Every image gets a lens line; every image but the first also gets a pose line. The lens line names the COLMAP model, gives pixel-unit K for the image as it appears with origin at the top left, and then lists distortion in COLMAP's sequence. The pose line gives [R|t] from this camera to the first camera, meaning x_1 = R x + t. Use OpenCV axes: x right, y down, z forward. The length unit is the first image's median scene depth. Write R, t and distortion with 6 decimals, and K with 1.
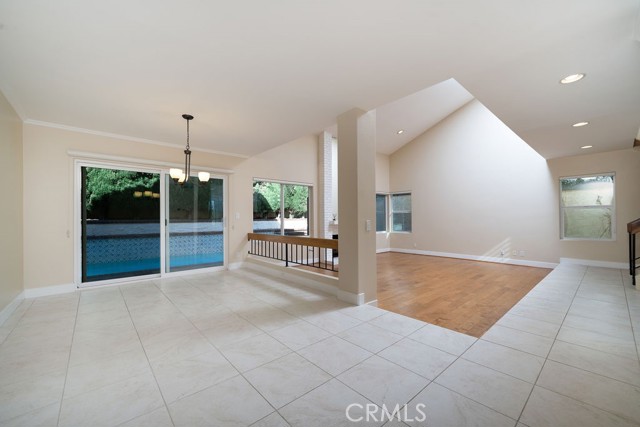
lens RADIAL K [[257.2, 0, 317.6], [0, 257.2, 216.0], [0, 0, 1]] dist [-0.001056, 0.000013]
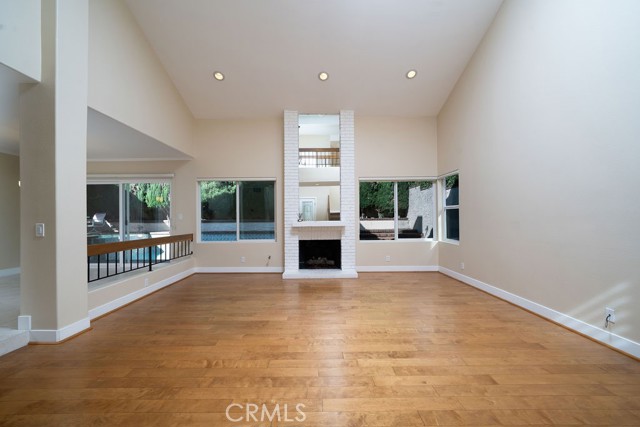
lens RADIAL K [[257.2, 0, 319.2], [0, 257.2, 219.1], [0, 0, 1]] dist [-0.001056, 0.000013]
pose [[0.751943, 0.001472, -0.659227, 0.612125], [0.010088, 0.999855, 0.013739, -0.000894], [0.659151, -0.016981, 0.751819, 0.445909]]
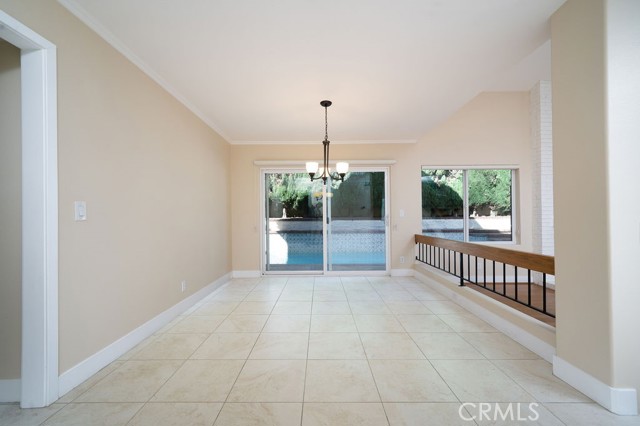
lens RADIAL K [[256.7, 0, 319.5], [0, 256.7, 211.2], [0, 0, 1]] dist [-0.000753, -0.000272]
pose [[0.749774, -0.014984, -0.661524, 0.033023], [0.008055, 0.999876, -0.013518, 0.001613], [0.661645, 0.004806, 0.749802, 0.147080]]
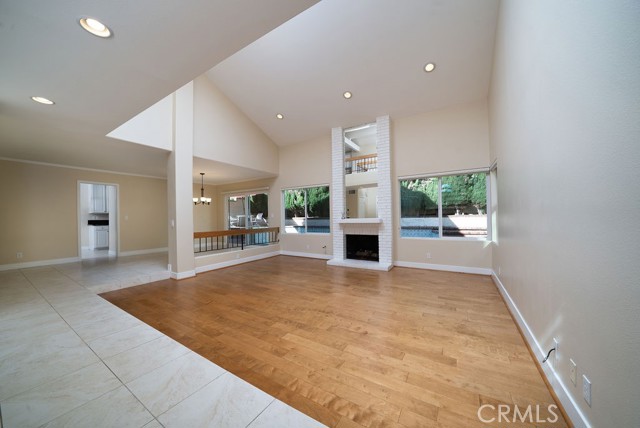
lens RADIAL K [[224.9, 0, 317.4], [0, 224.9, 216.1], [0, 0, 1]] dist [-0.013941, 0.000196]
pose [[0.288439, -0.001915, -0.957496, 0.801122], [0.022087, 0.999745, 0.004654, 0.001797], [0.957244, -0.022491, 0.288408, 0.661220]]
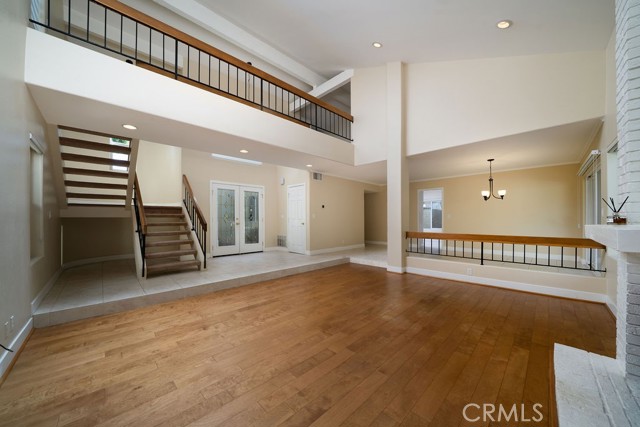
lens RADIAL K [[224.9, 0, 316.2], [0, 224.9, 217.5], [0, 0, 1]] dist [-0.013941, 0.000196]
pose [[-0.998513, 0.011667, -0.053260, 0.374159], [0.012728, 0.999726, -0.019638, 0.012657], [0.053016, -0.020287, -0.998388, 1.151334]]
